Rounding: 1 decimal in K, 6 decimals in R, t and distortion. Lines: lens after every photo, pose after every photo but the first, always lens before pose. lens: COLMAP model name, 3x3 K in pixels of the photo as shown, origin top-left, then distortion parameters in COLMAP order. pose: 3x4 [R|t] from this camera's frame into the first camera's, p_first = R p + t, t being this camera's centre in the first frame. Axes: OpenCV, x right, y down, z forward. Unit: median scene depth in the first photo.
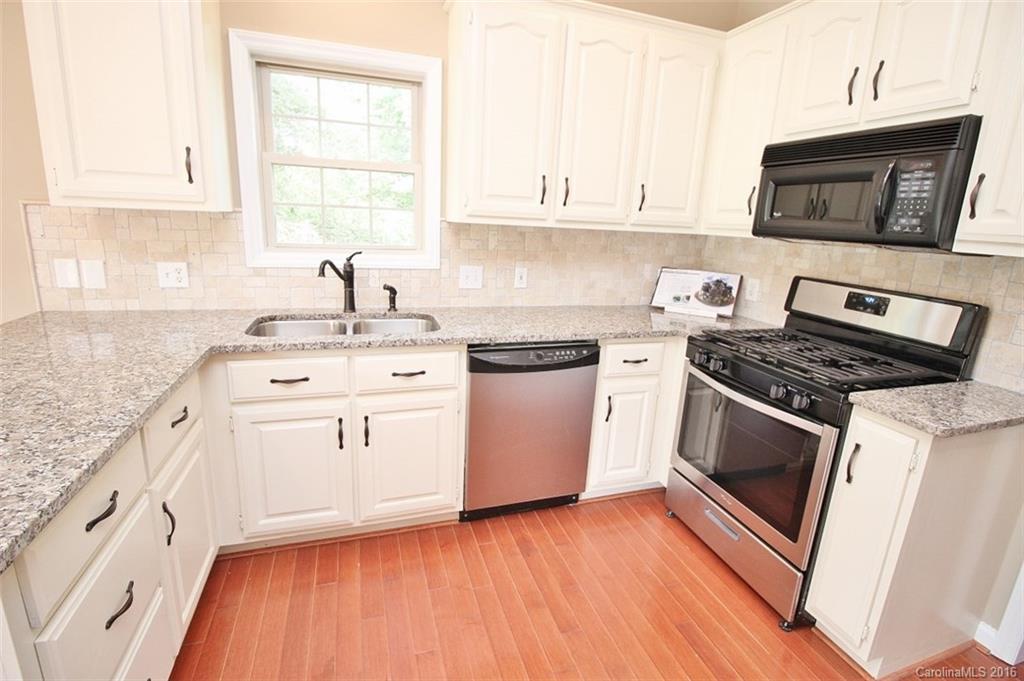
lens RADIAL K [[472.9, 0, 510.7], [0, 472.9, 332.1], [0, 0, 1]] dist [-0.009164, -0.006999]
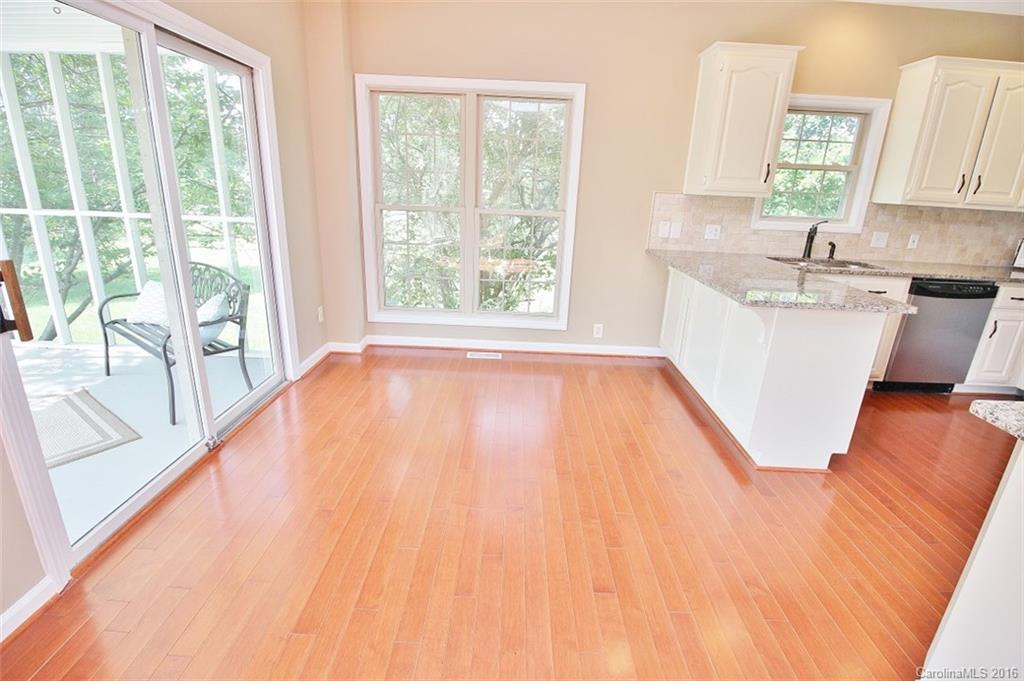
lens RADIAL K [[472.9, 0, 513.7], [0, 472.9, 330.4], [0, 0, 1]] dist [-0.009164, -0.006999]
pose [[0.944392, 0.088647, -0.316649, -0.820833], [-0.070860, 0.995215, 0.067279, 0.184365], [0.321097, -0.041100, 0.946154, -0.964772]]
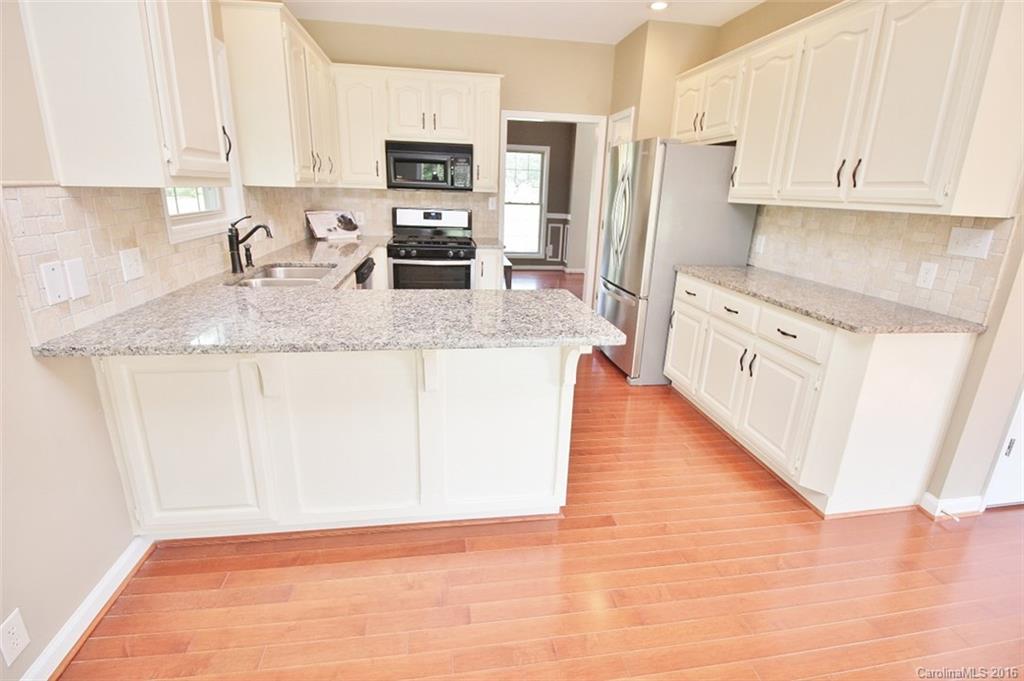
lens RADIAL K [[472.9, 0, 511.5], [0, 472.9, 332.7], [0, 0, 1]] dist [-0.009164, -0.006999]
pose [[0.168704, -0.326453, 0.930036, -1.408720], [0.202219, 0.934953, 0.291497, -0.111598], [-0.964700, 0.138894, 0.223745, 0.160686]]
